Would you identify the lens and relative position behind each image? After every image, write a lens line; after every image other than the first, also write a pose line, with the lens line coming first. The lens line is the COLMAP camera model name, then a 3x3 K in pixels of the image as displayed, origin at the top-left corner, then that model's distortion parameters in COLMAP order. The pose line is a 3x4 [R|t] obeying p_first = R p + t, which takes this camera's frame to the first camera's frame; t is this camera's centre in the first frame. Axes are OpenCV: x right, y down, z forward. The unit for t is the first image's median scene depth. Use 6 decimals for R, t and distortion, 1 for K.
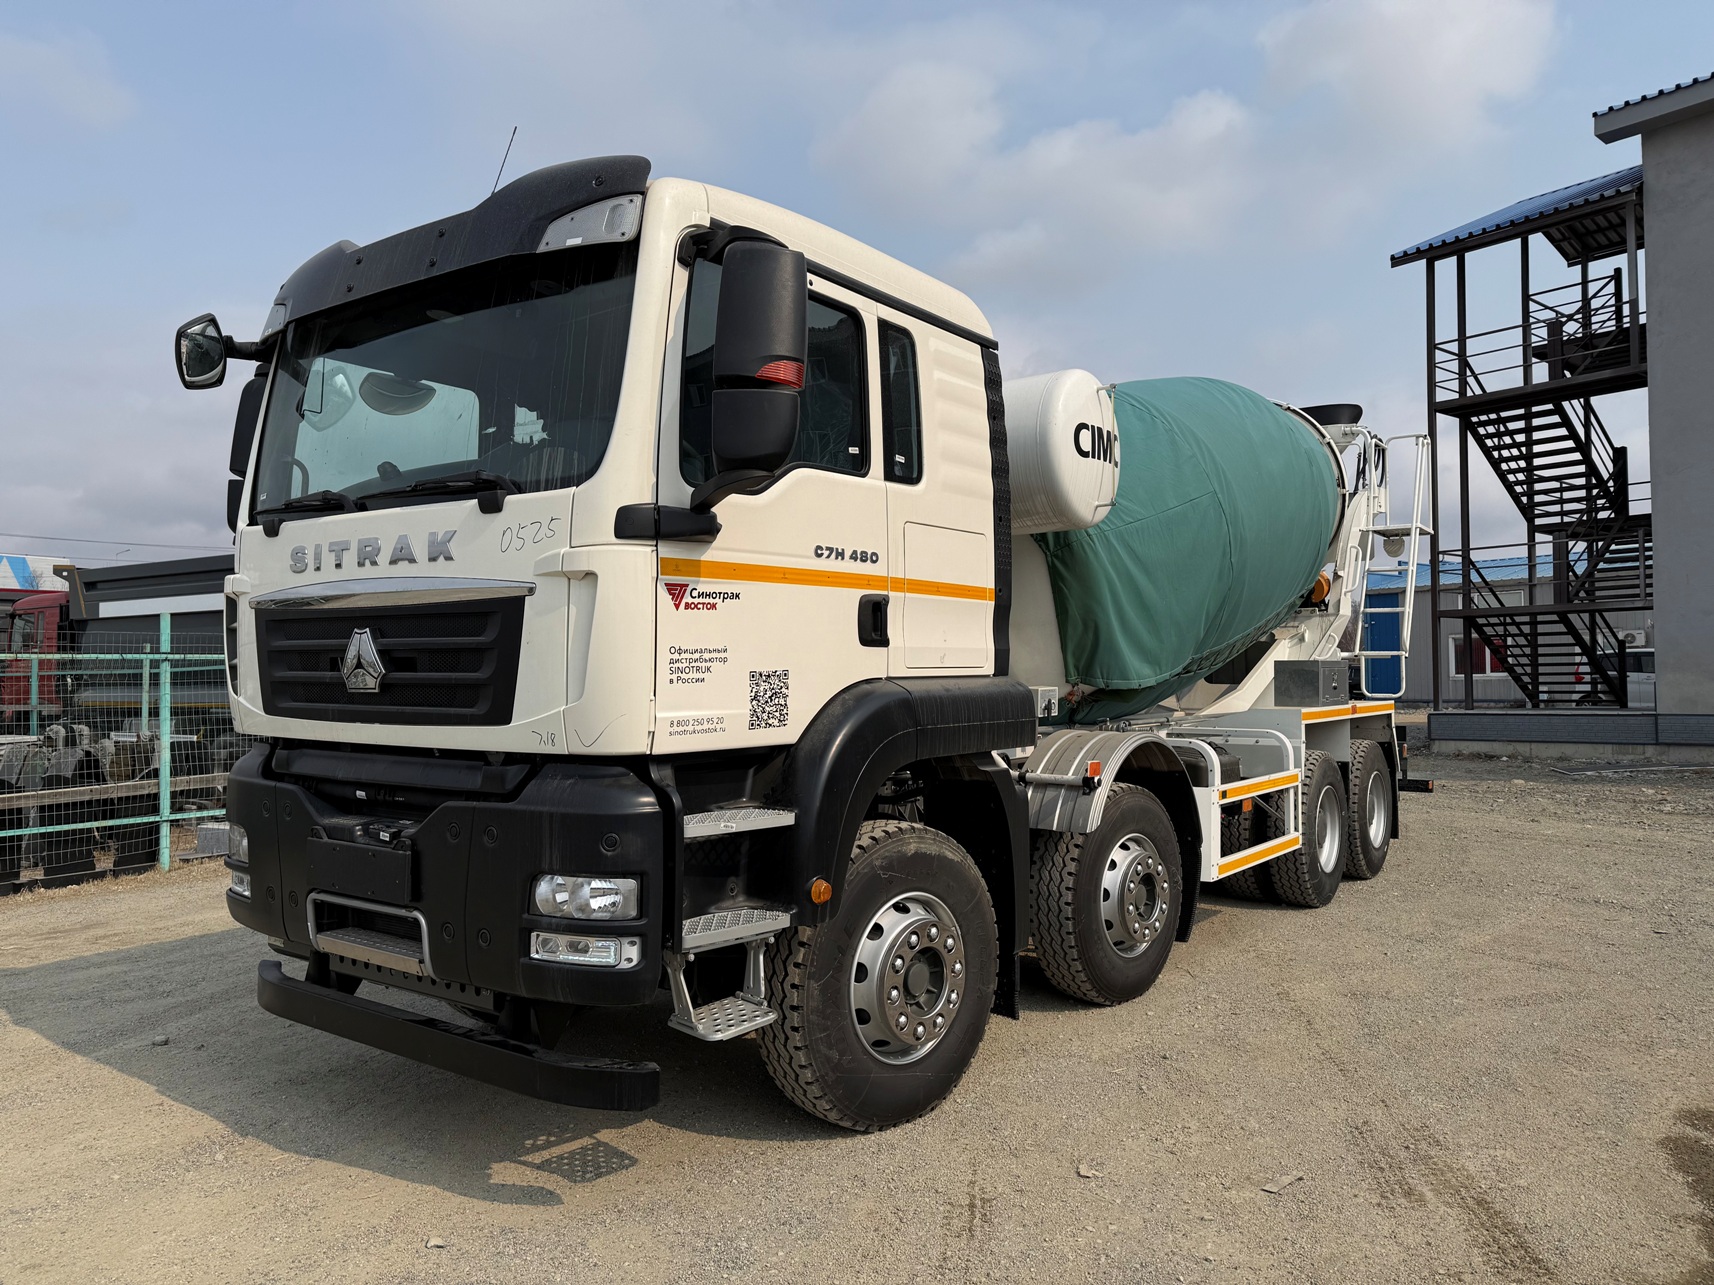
lens RADIAL K [[1206.6, 0, 857.0], [0, 1206.6, 642.5], [0, 0, 1]] dist [0.084471, -0.105815]
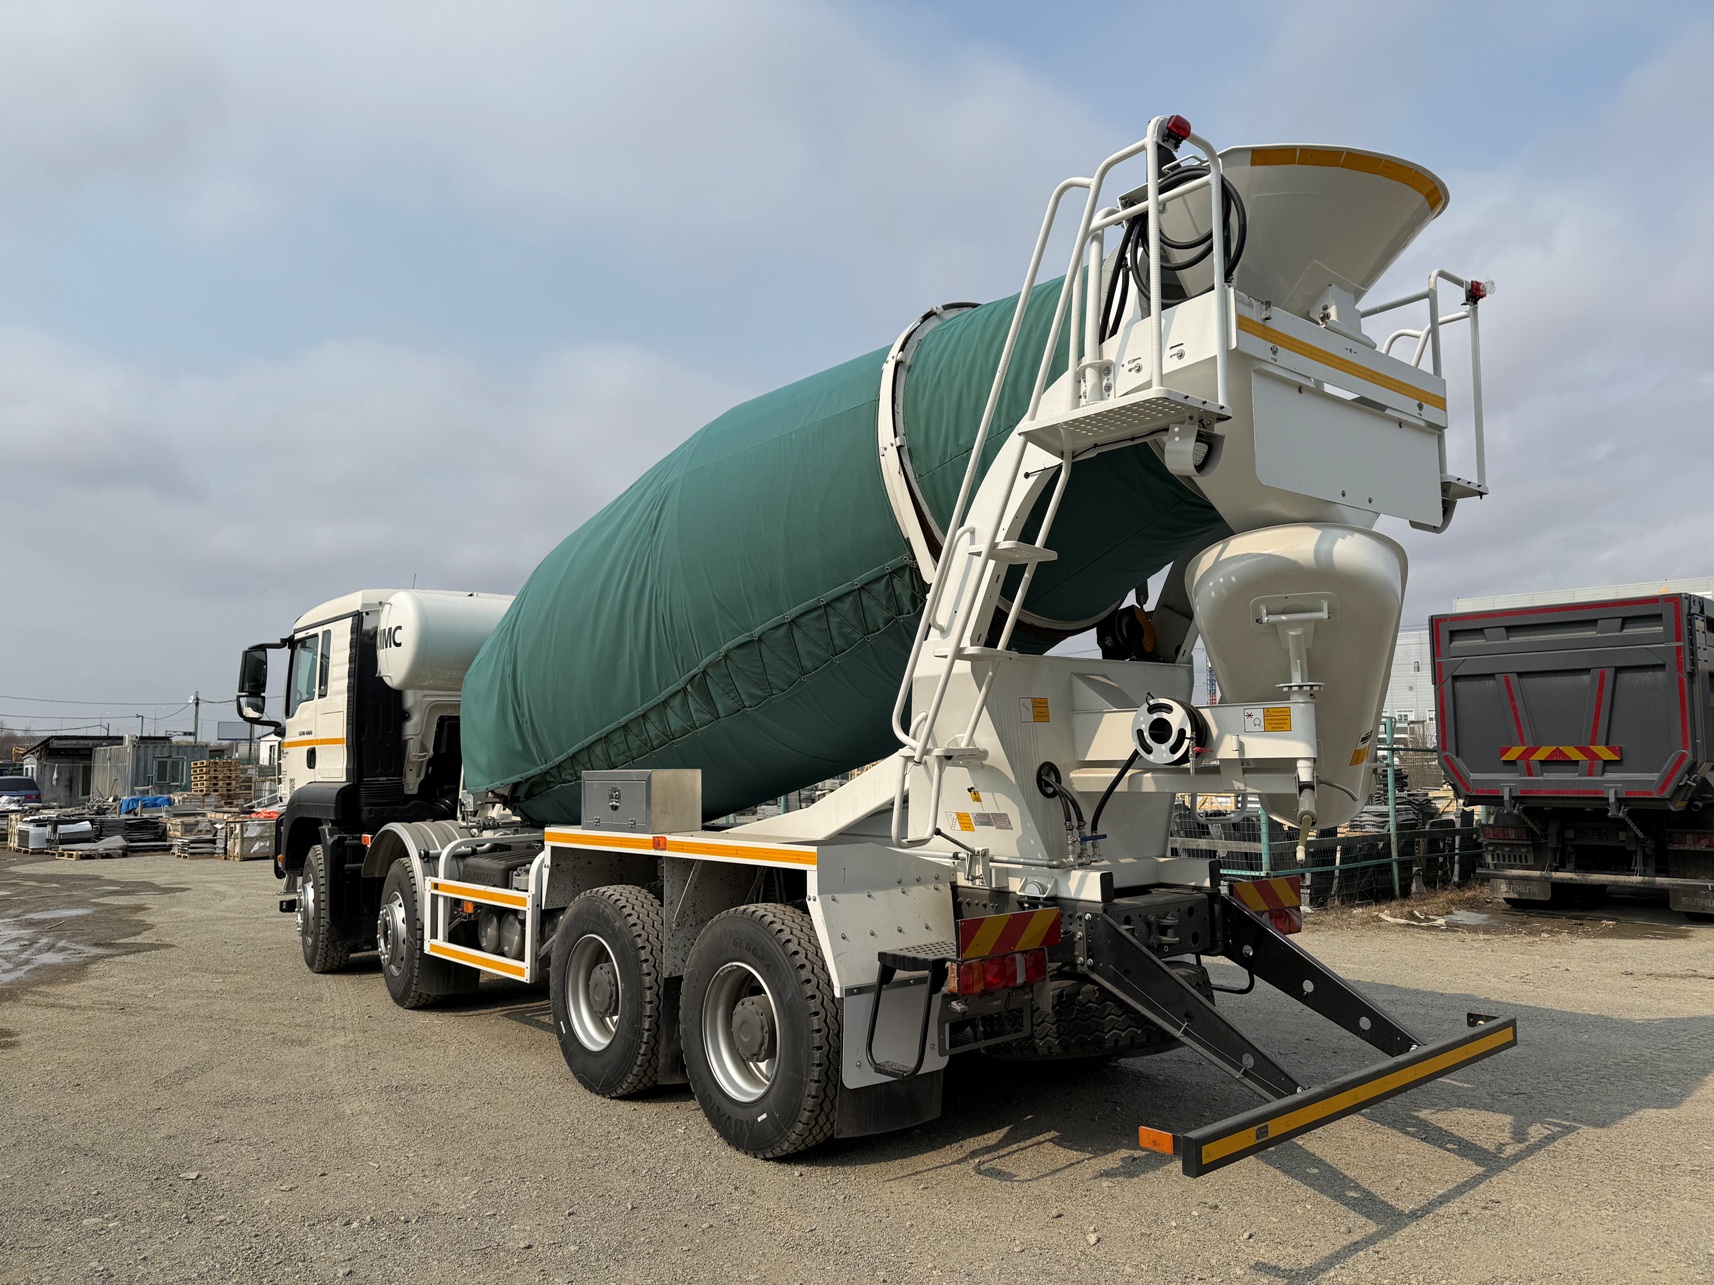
lens RADIAL K [[1183.8, 0, 857.0], [0, 1183.8, 642.5], [0, 0, 1]] dist [0.158674, -0.178440]
pose [[-0.211473, -0.081203, -0.974005, 2.146217], [0.042300, 0.994849, -0.092125, 0.020480], [0.976468, -0.060682, -0.206949, 2.573154]]
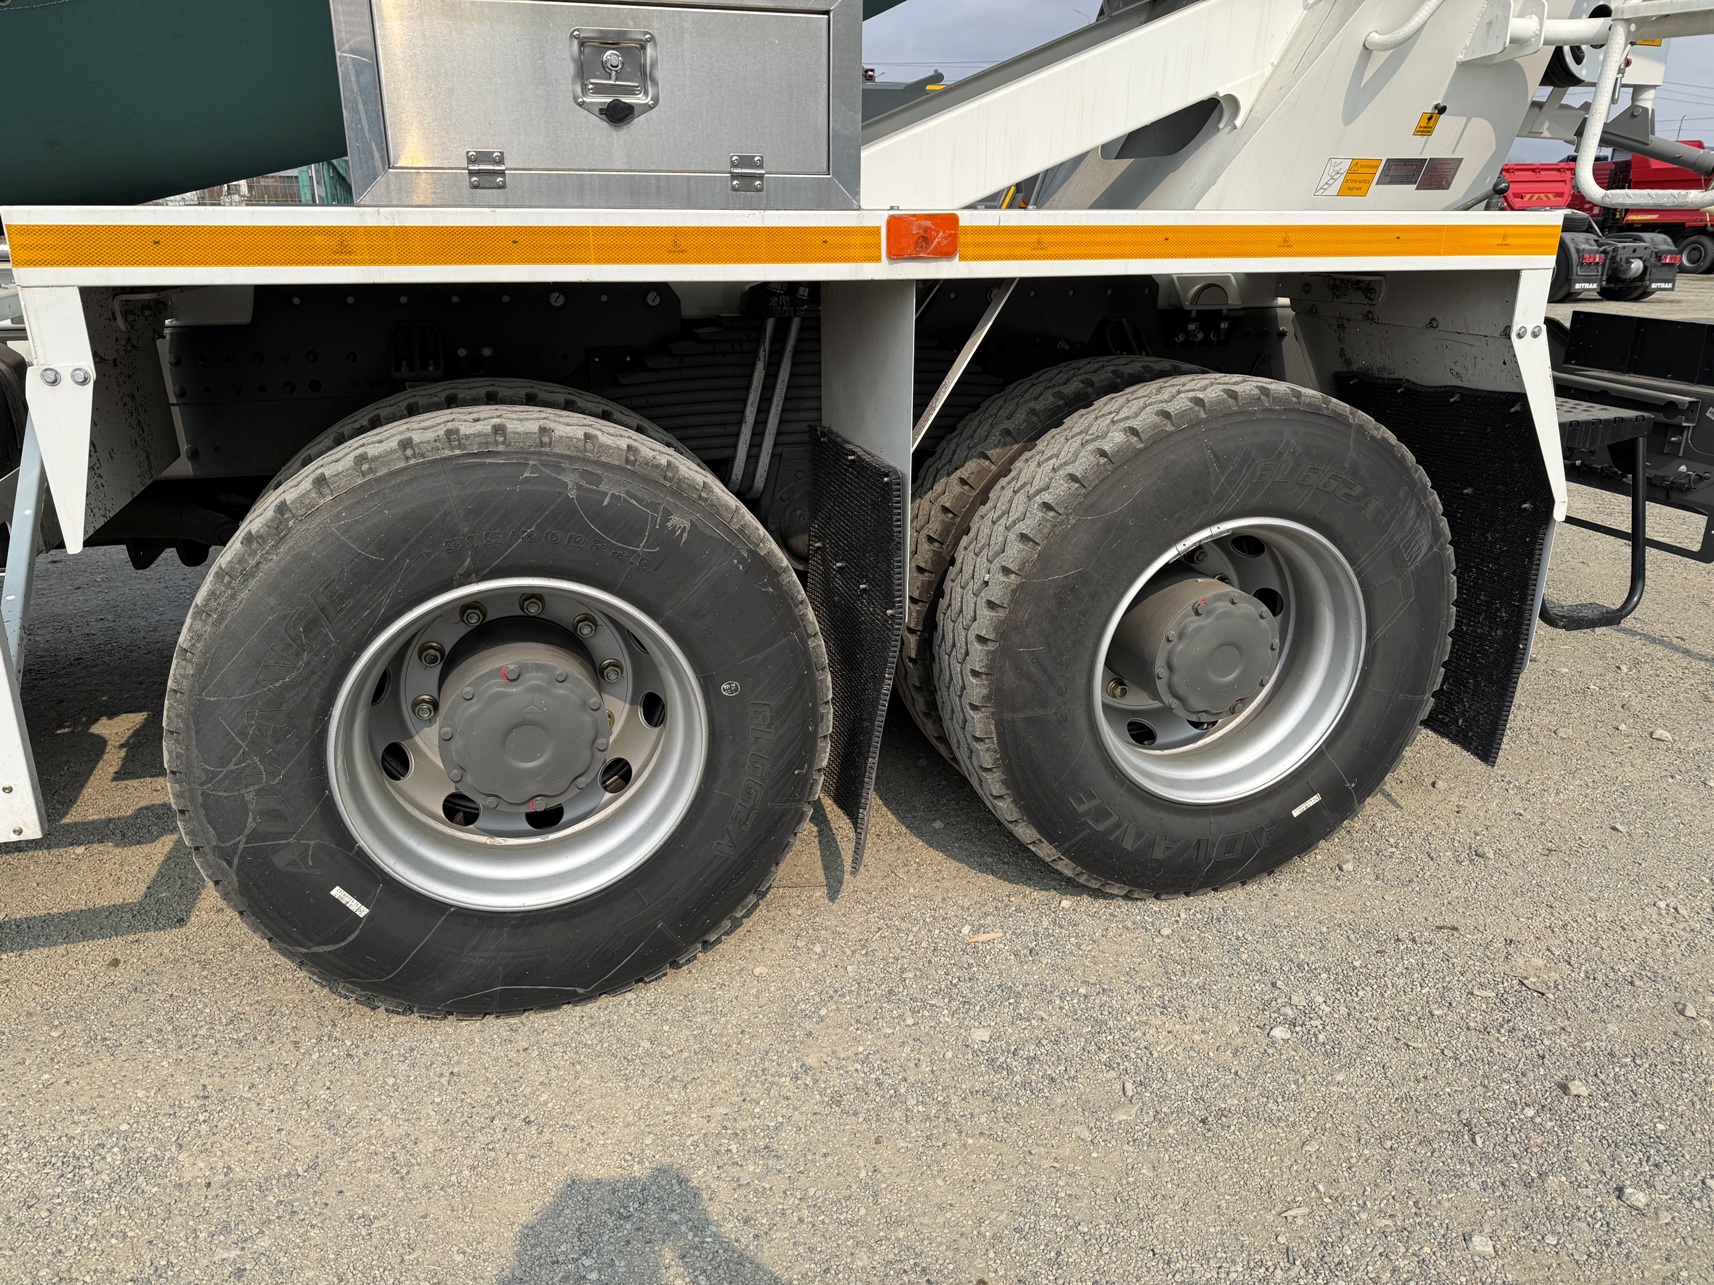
lens RADIAL K [[1206.6, 0, 857.0], [0, 1206.6, 642.5], [0, 0, 1]] dist [0.084471, -0.105815]
pose [[0.823899, 0.214692, -0.524497, 1.079783], [-0.002571, 0.926876, 0.375360, 0.084030], [0.566730, -0.307910, 0.764204, 1.659920]]
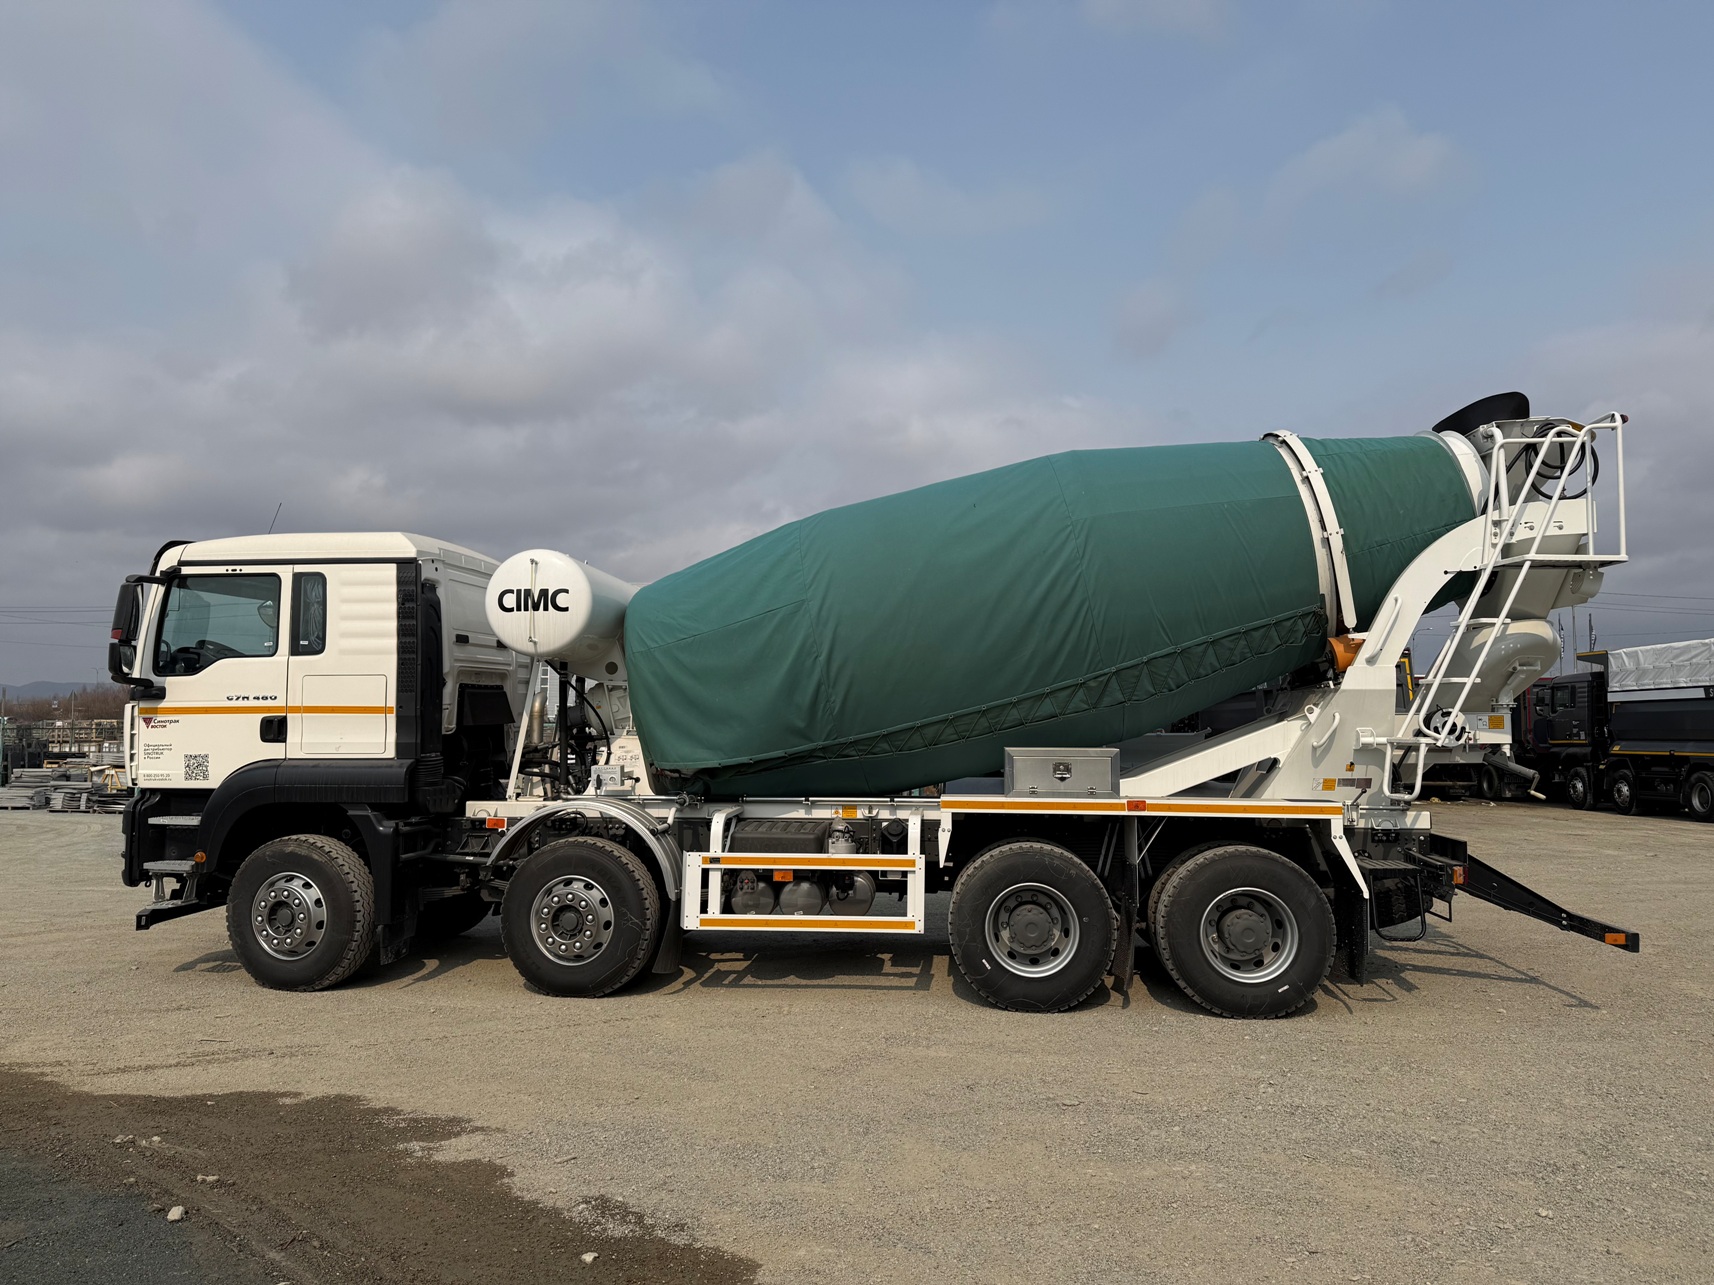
lens RADIAL K [[1204.9, 0, 825.1], [0, 1204.9, 628.2], [0, 0, 1]] dist [0.088899, -0.134811]
pose [[0.516022, -0.051960, -0.854998, 2.150370], [0.016686, 0.998579, -0.050615, -0.065796], [0.856413, 0.011852, 0.516156, 0.728624]]
